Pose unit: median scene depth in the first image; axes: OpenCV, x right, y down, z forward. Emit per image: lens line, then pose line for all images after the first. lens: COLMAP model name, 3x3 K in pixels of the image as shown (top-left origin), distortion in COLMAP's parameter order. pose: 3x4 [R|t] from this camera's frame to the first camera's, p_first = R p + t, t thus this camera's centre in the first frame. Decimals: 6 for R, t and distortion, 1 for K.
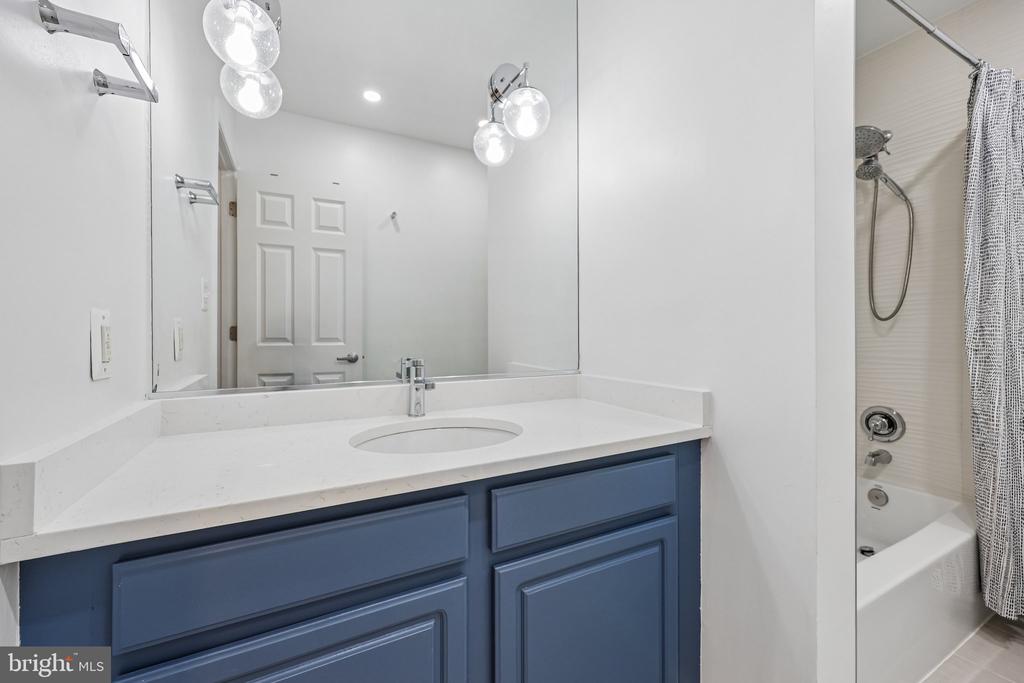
lens RADIAL K [[413.4, 0, 518.5], [0, 413.4, 333.2], [0, 0, 1]] dist [0.001669, 0.000497]
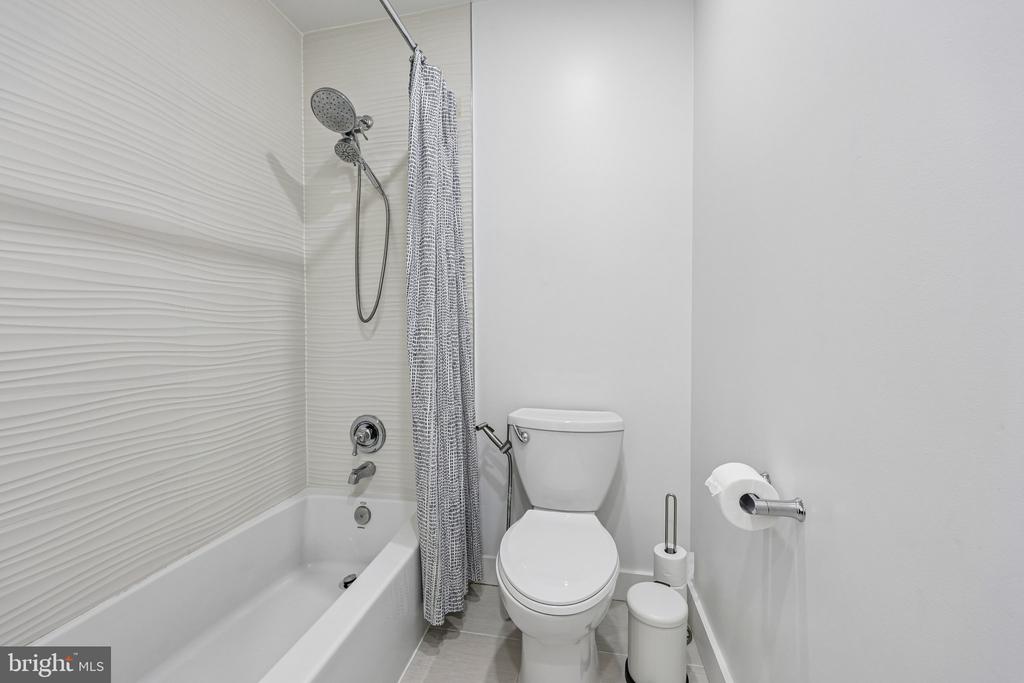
lens RADIAL K [[413.4, 0, 512.5], [0, 413.4, 341.5], [0, 0, 1]] dist [0.001669, 0.000497]
pose [[0.621201, -0.011339, 0.783569, 0.367976], [0.000573, 0.999902, 0.014016, -0.001294], [-0.783651, -0.008258, 0.621147, 0.177955]]
